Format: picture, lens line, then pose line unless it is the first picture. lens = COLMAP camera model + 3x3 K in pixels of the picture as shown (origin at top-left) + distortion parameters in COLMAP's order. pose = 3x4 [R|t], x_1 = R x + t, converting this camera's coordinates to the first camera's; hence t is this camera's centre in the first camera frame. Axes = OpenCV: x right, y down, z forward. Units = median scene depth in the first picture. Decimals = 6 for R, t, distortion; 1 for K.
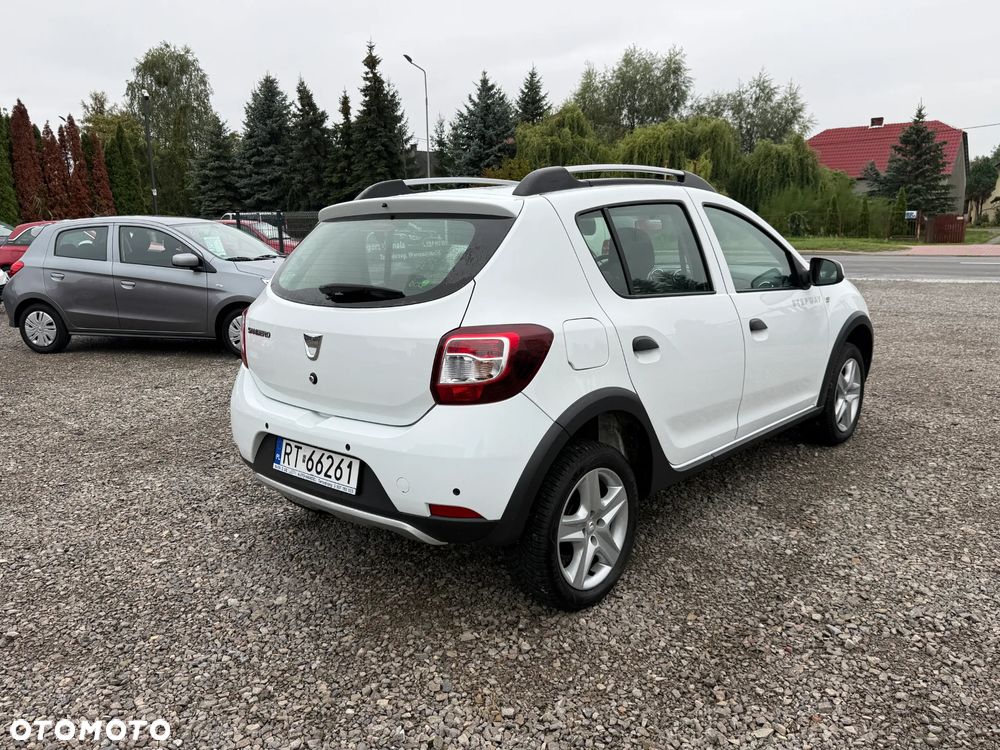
lens RADIAL K [[753.7, 0, 500.0], [0, 753.7, 375.0], [0, 0, 1]] dist [0.039297, -0.047481]
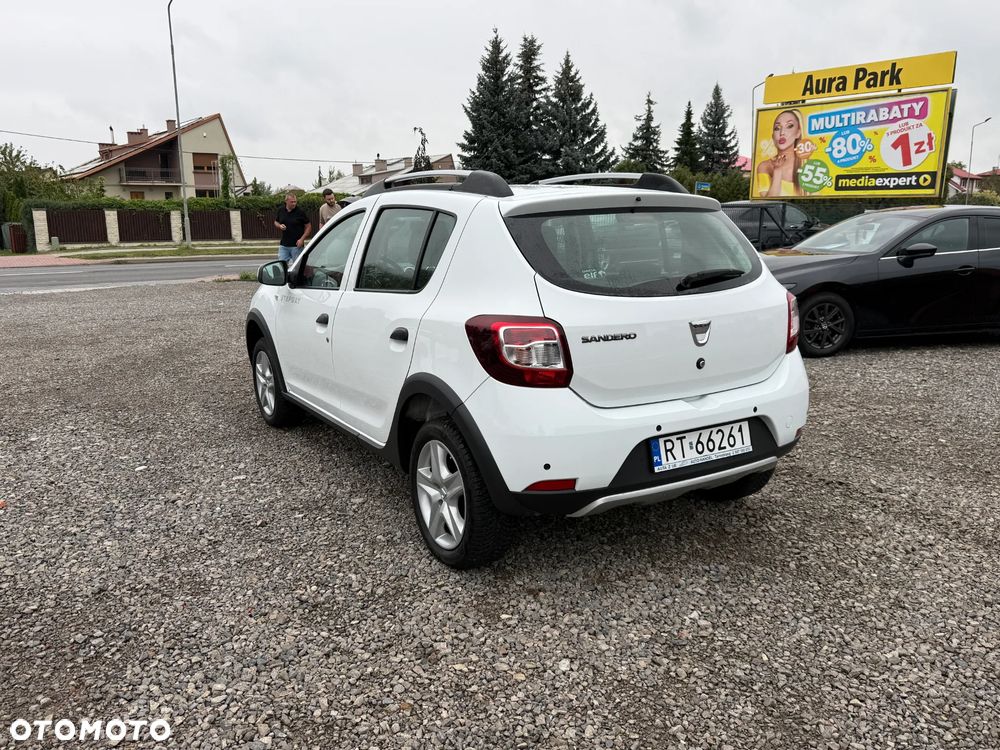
lens RADIAL K [[761.4, 0, 491.2], [0, 761.4, 384.7], [0, 0, 1]] dist [0.035431, -0.044728]
pose [[0.326938, -0.180997, 0.927552, -1.336770], [0.187199, 0.974443, 0.124164, -0.153628], [-0.926320, 0.133043, 0.352465, 0.906384]]
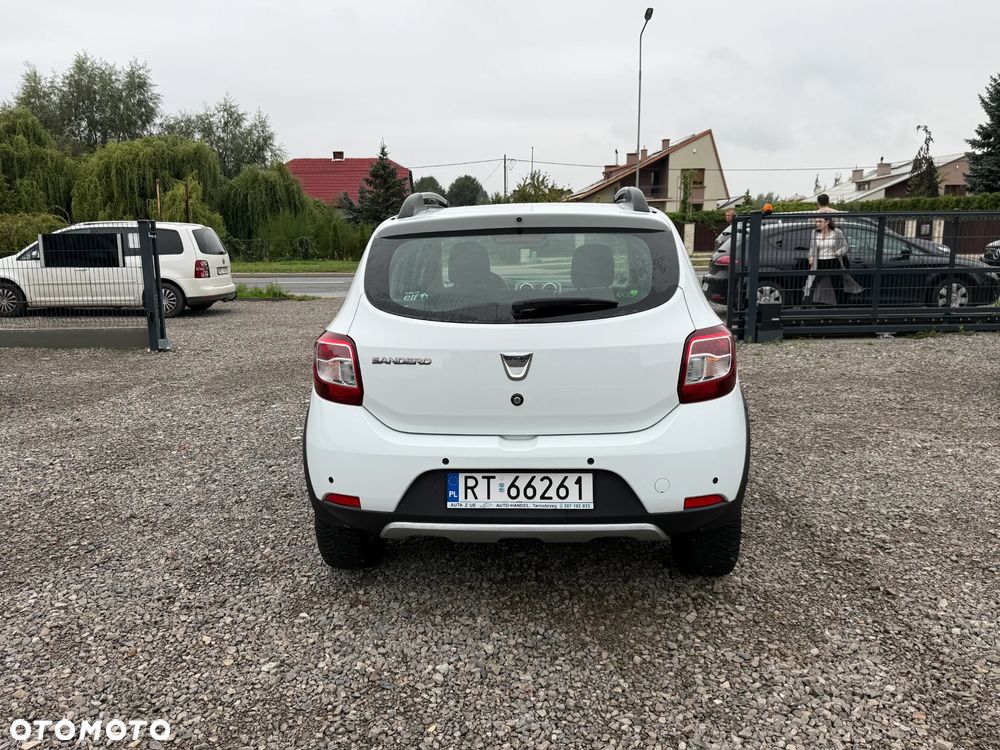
lens RADIAL K [[753.7, 0, 500.0], [0, 753.7, 375.0], [0, 0, 1]] dist [0.039297, -0.047481]
pose [[0.804881, -0.098780, 0.585158, -0.819916], [0.116203, 0.993195, 0.007823, -0.036147], [-0.581949, 0.061701, 0.810882, 0.245757]]
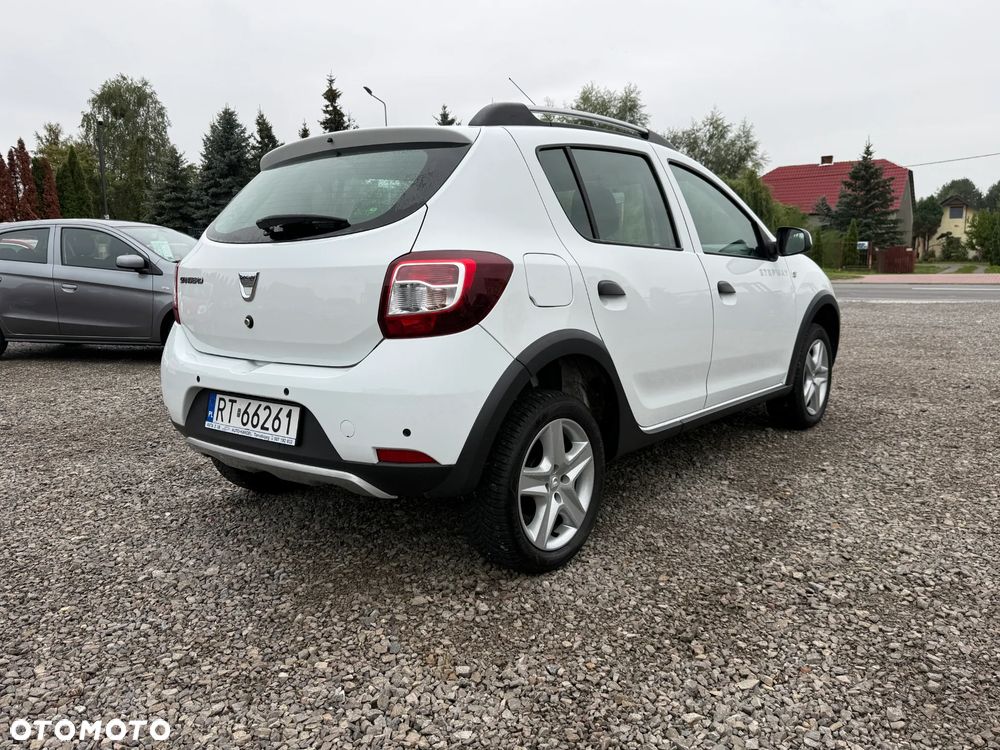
lens RADIAL K [[757.5, 0, 491.6], [0, 757.5, 377.8], [0, 0, 1]] dist [0.037128, -0.045994]
pose [[0.999163, -0.002899, 0.040815, 0.006885], [0.004445, 0.999274, -0.037836, 0.108418], [-0.040676, 0.037985, 0.998450, 0.076777]]
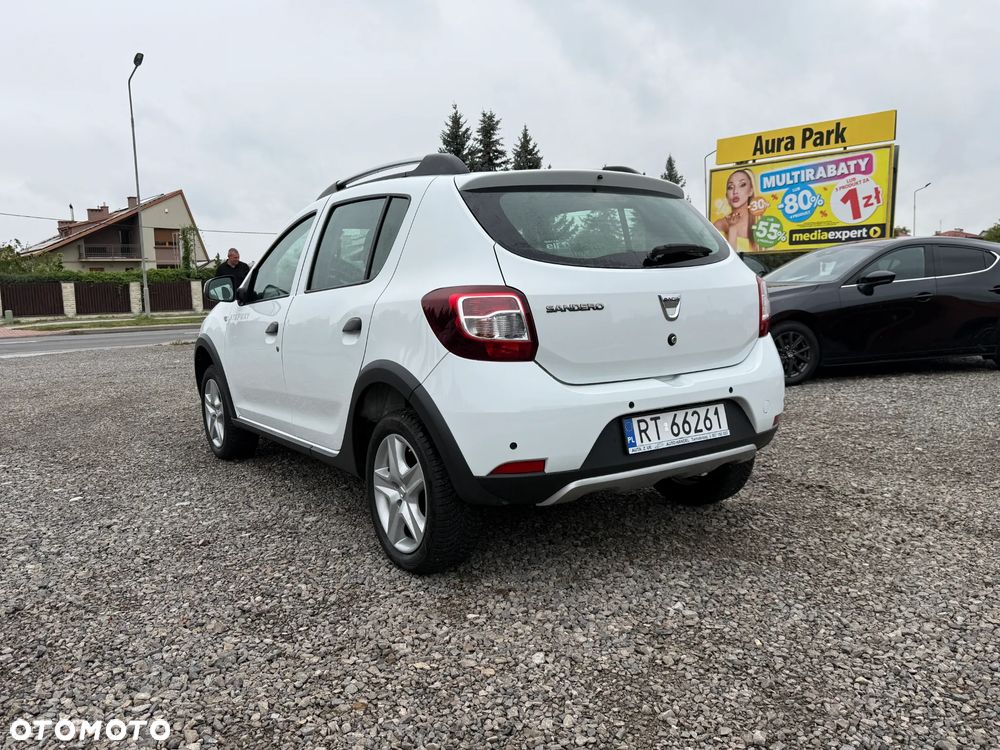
lens RADIAL K [[764.2, 0, 492.1], [0, 764.2, 391.7], [0, 0, 1]] dist [0.038919, -0.050556]
pose [[0.282401, -0.112667, 0.952657, -1.285070], [0.209551, 0.976341, 0.053350, -0.031966], [-0.936129, 0.184564, 0.299329, 0.939685]]
